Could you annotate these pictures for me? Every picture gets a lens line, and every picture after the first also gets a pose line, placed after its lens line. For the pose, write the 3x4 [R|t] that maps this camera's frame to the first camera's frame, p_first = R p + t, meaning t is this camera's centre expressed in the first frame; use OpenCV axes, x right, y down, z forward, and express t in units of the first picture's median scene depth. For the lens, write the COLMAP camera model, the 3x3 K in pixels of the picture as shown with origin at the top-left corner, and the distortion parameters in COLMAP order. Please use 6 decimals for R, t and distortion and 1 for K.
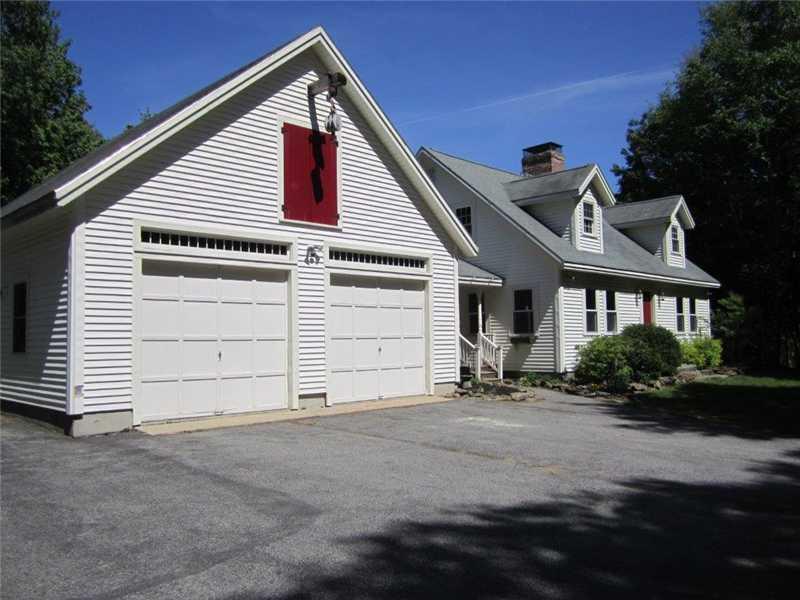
lens RADIAL K [[641.9, 0, 400.0], [0, 641.9, 300.0], [0, 0, 1]] dist [-0.068150, 0.000341]
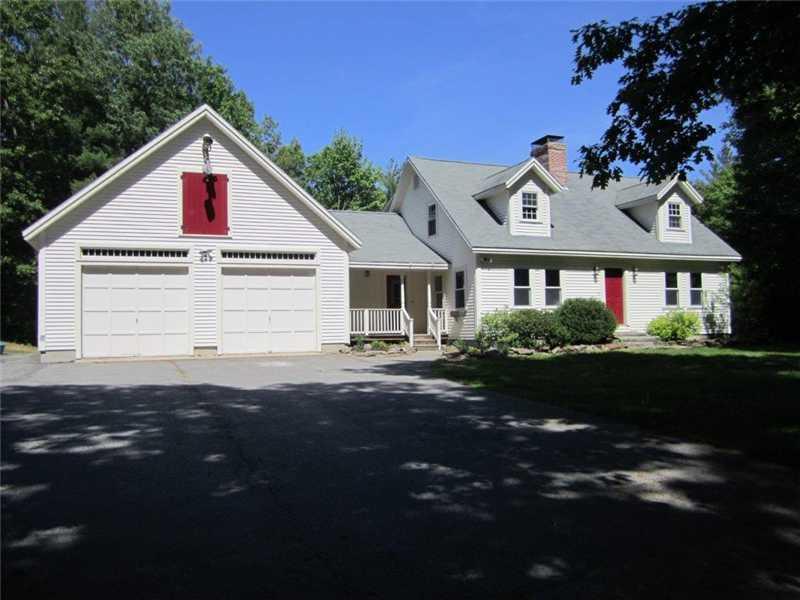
lens RADIAL K [[641.9, 0, 400.0], [0, 641.9, 300.0], [0, 0, 1]] dist [-0.068150, 0.000341]
pose [[0.930199, -0.025181, -0.366190, 0.814158], [0.031227, 0.999456, 0.010595, 0.031911], [0.365724, -0.021291, 0.930480, -0.238905]]
